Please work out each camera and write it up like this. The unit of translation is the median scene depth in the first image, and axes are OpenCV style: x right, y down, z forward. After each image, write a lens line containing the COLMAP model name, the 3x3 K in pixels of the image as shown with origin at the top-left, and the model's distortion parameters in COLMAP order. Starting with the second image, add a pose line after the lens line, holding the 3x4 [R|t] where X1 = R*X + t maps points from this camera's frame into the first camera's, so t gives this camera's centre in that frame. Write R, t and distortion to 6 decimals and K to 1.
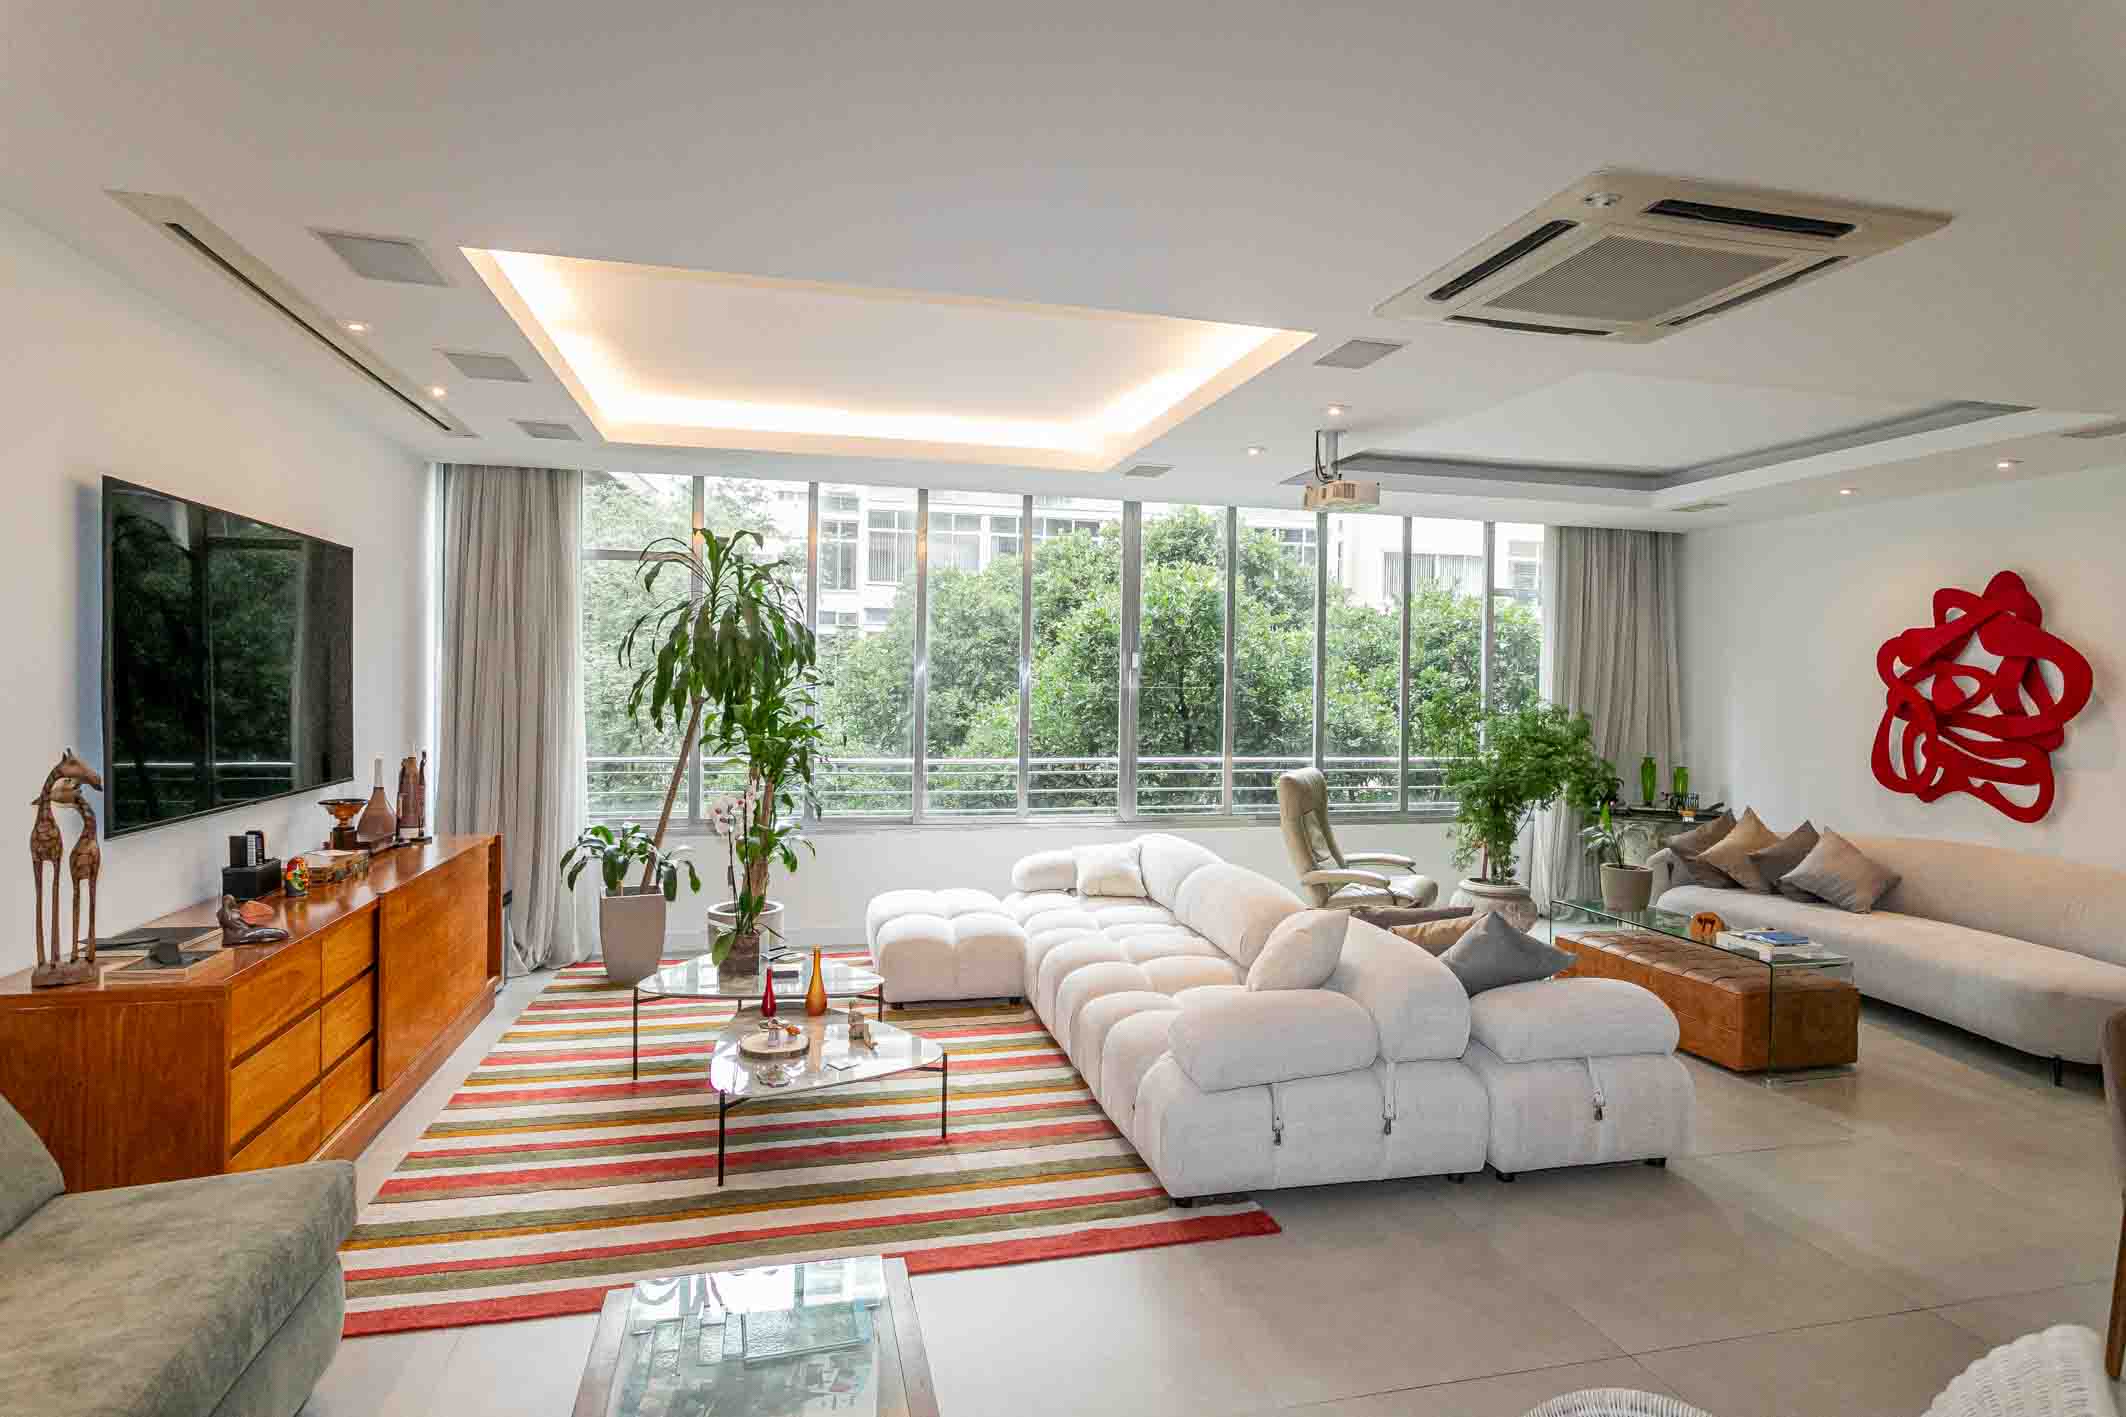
lens RADIAL K [[1114.8, 0, 1064.2], [0, 1114.8, 690.2], [0, 0, 1]] dist [-0.009534, 0.000298]
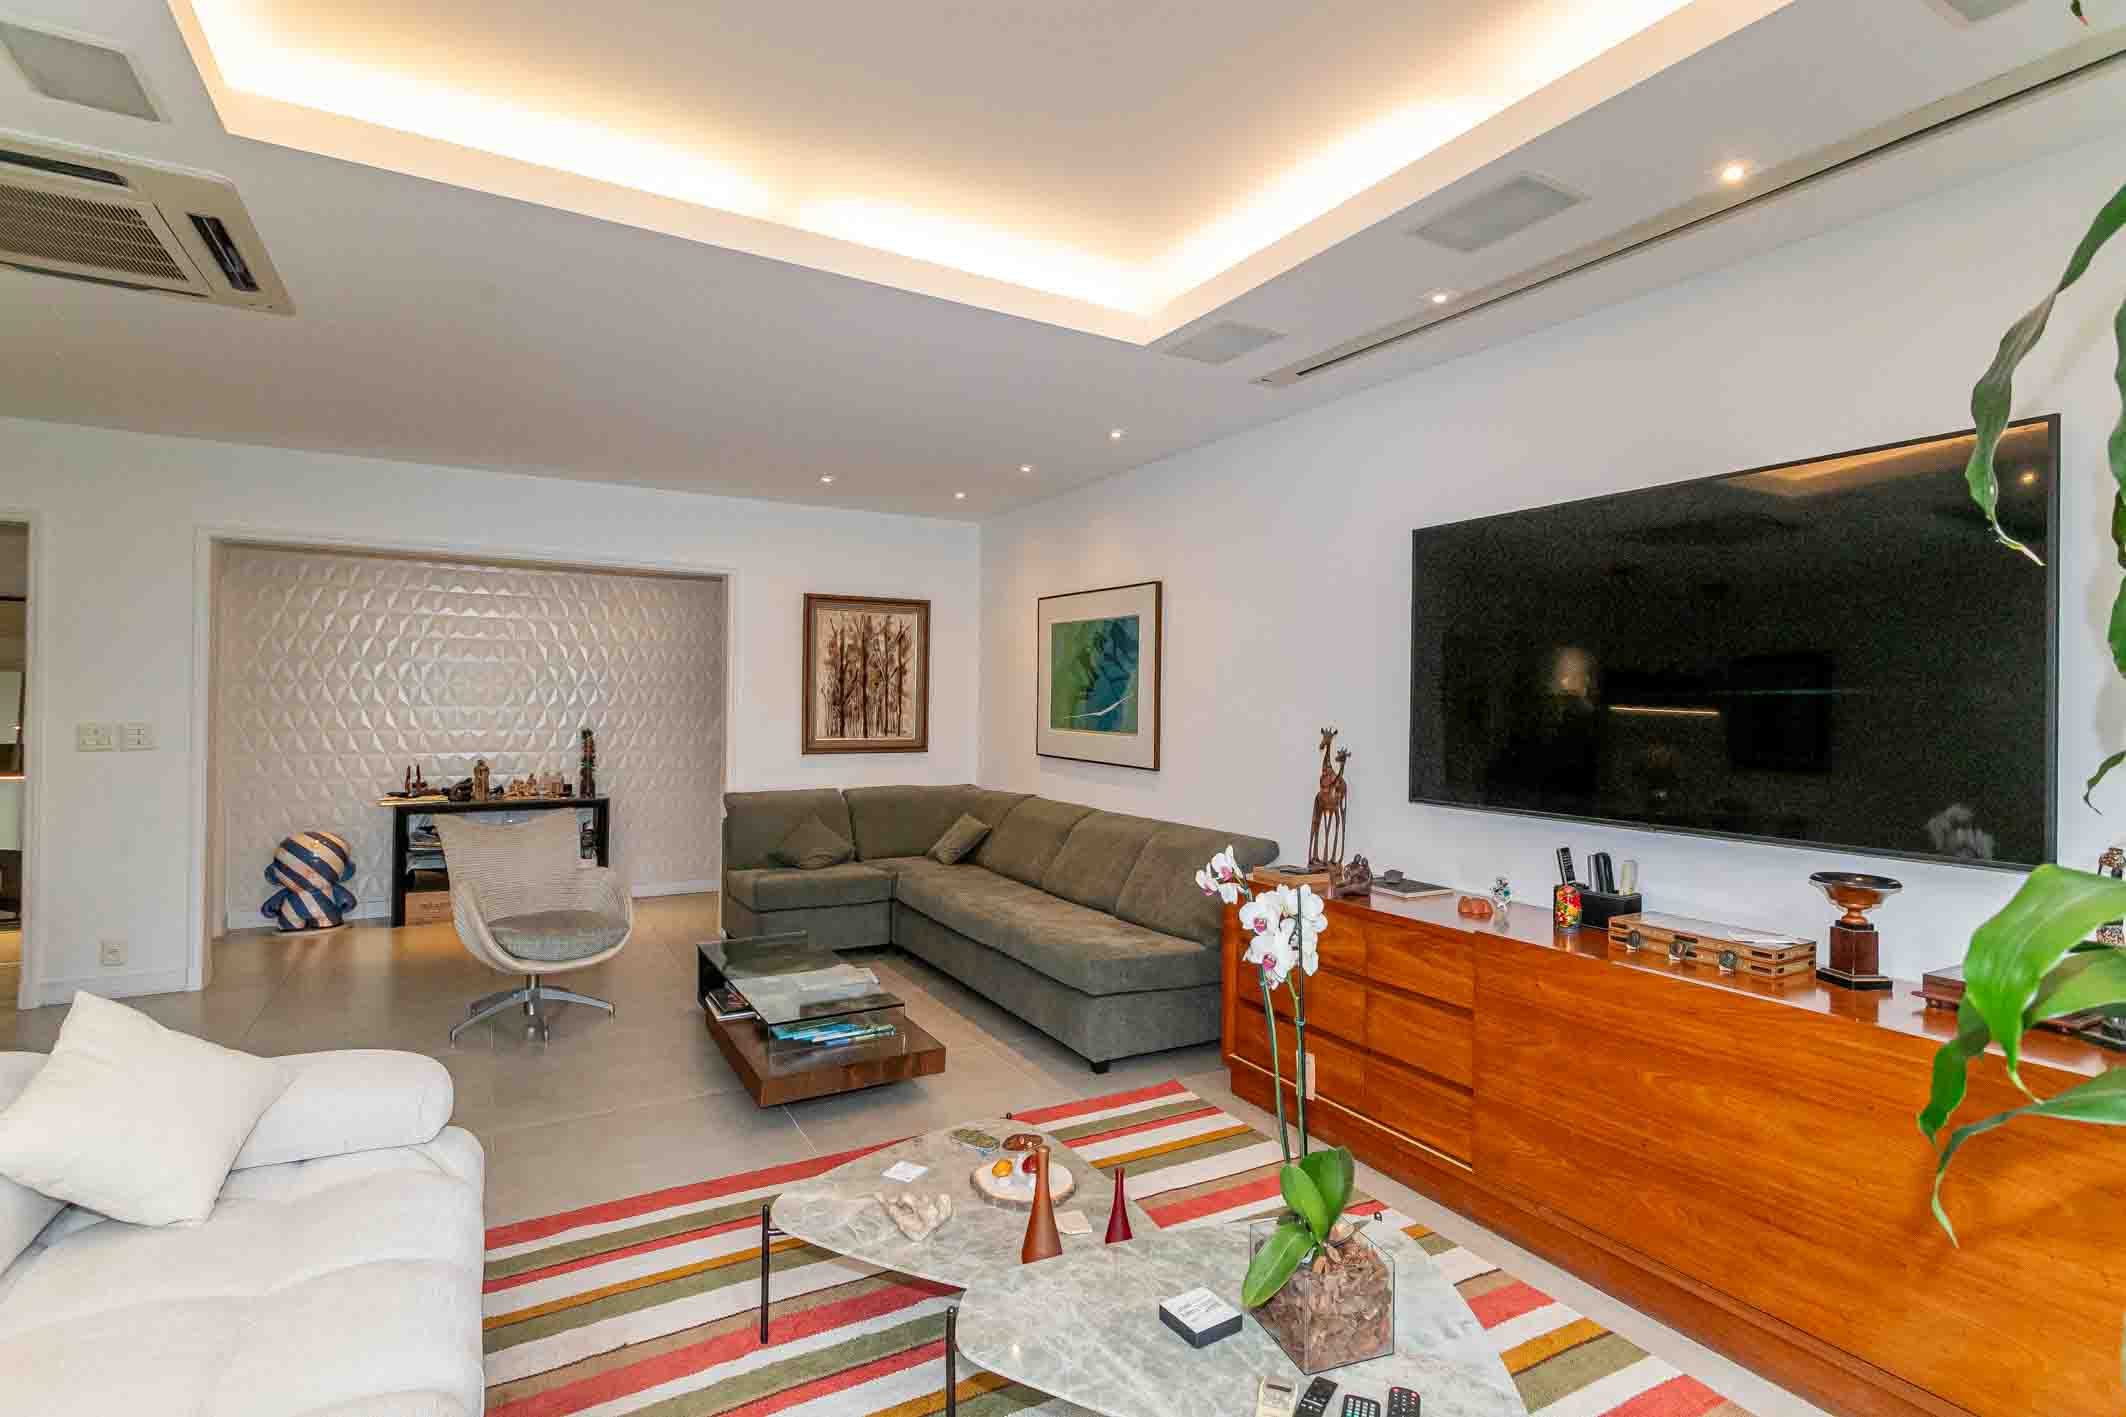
lens RADIAL K [[1005.3, 0, 1064.8], [0, 1005.3, 699.0], [0, 0, 1]] dist [0.000651, 0.000110]
pose [[-0.960750, -0.029314, -0.275863, -0.073466], [-0.029654, 0.999556, -0.002937, 0.013619], [0.275827, 0.005359, -0.961192, 1.120506]]
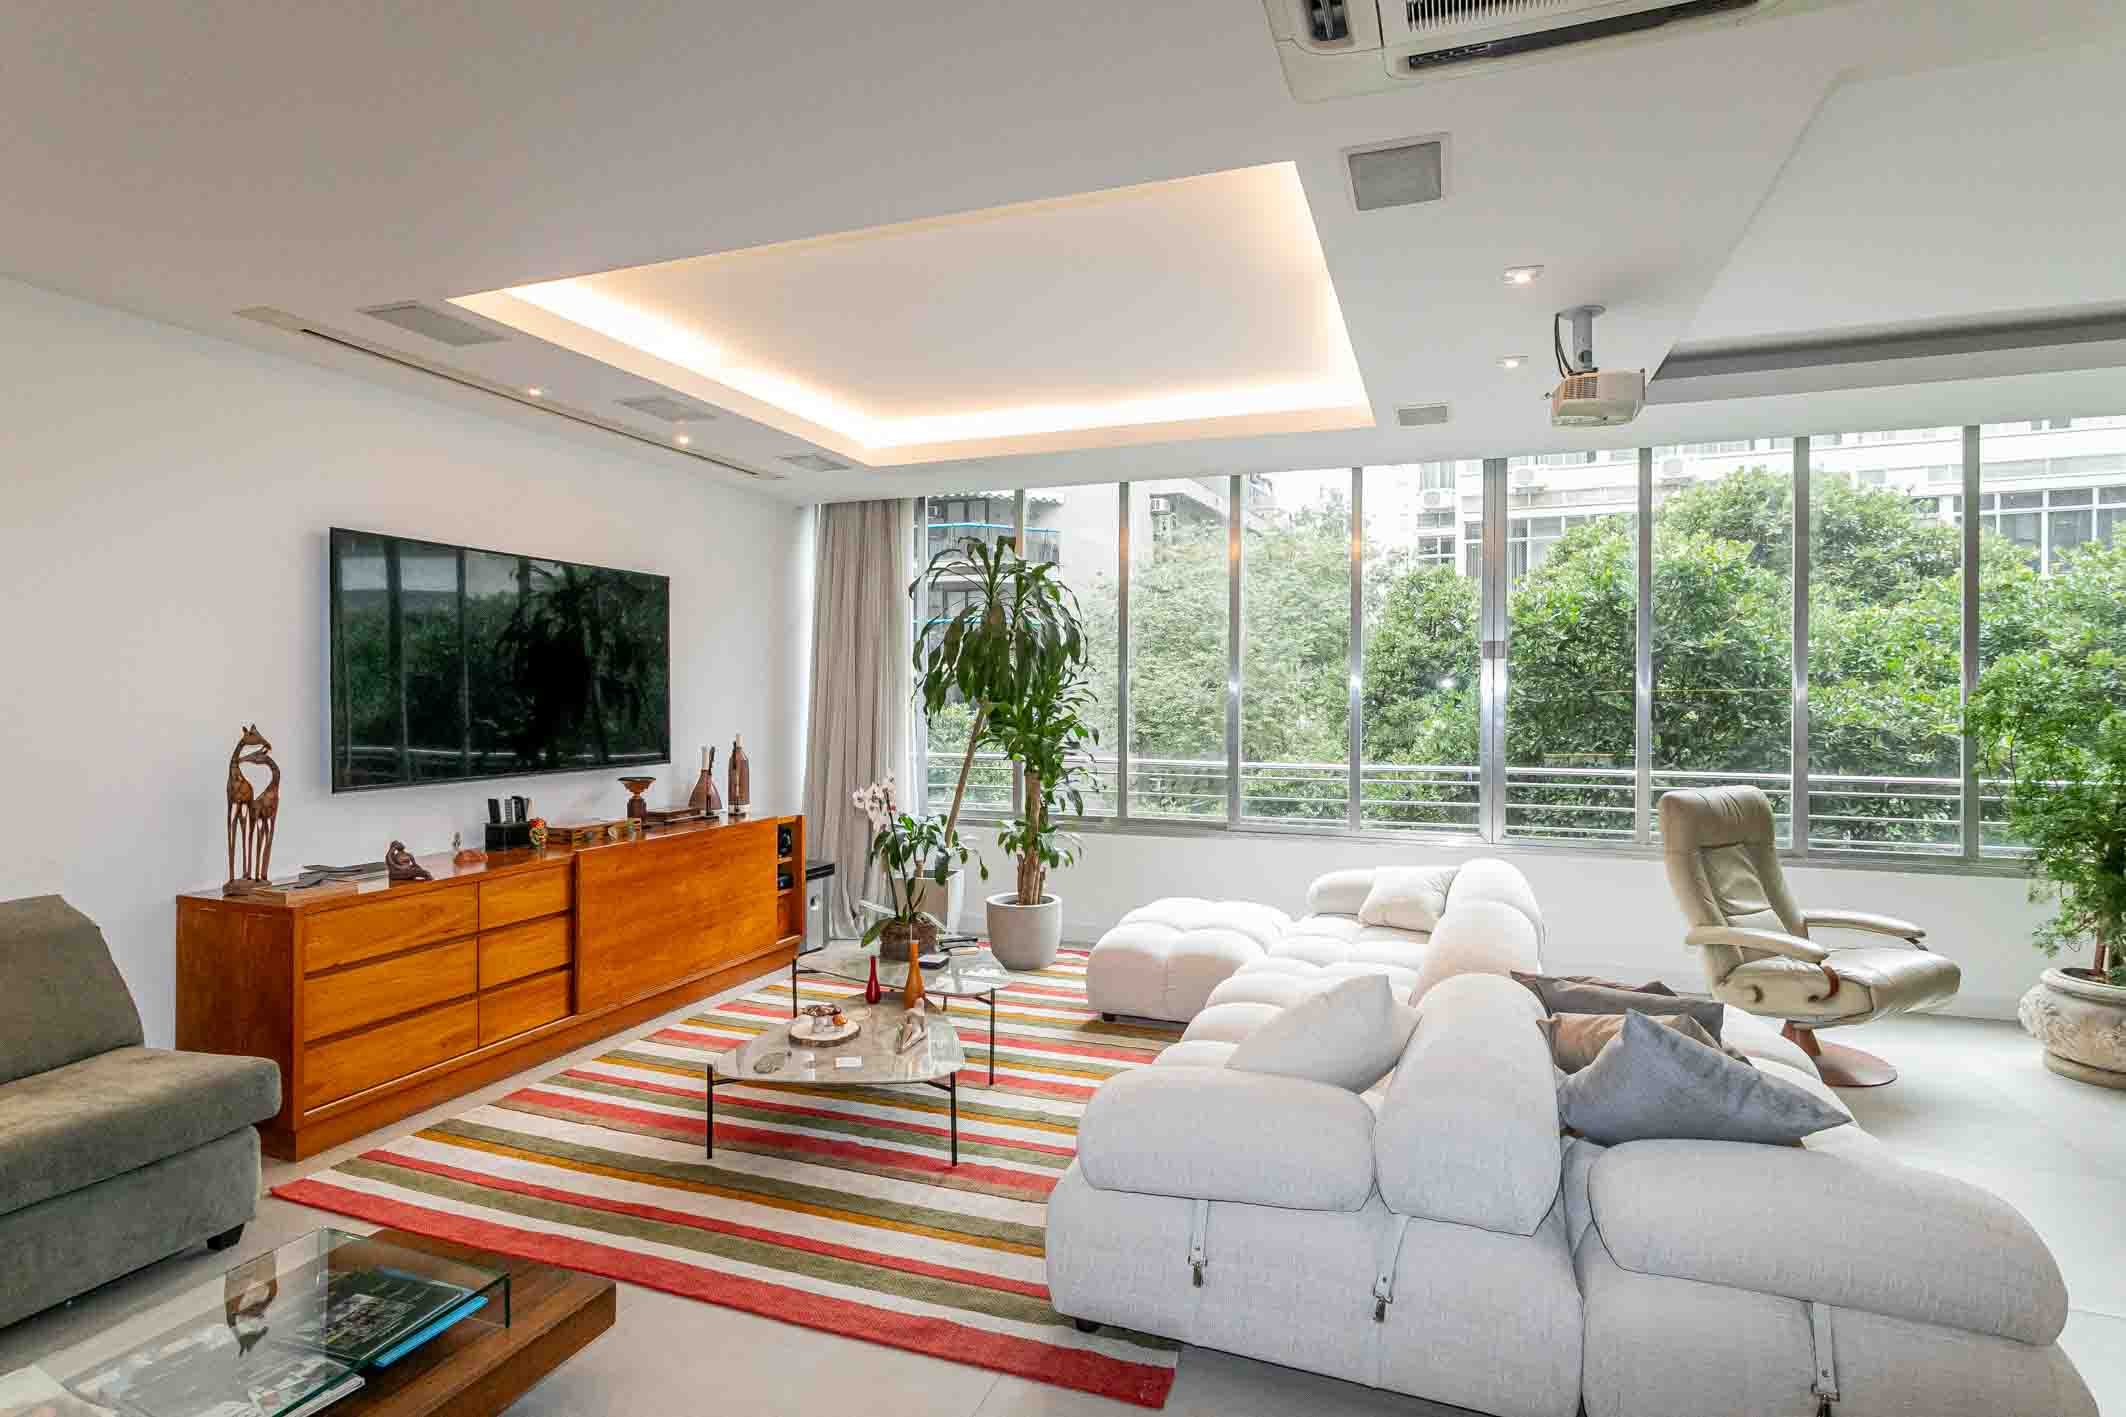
lens RADIAL K [[1030.0, 0, 1066.5], [0, 1030.0, 701.1], [0, 0, 1]] dist [0.000095, -0.000743]
pose [[0.823373, -0.011219, -0.567389, 0.321578], [0.007887, 0.999934, -0.008327, 0.020349], [0.567445, 0.002381, 0.823408, 0.252277]]
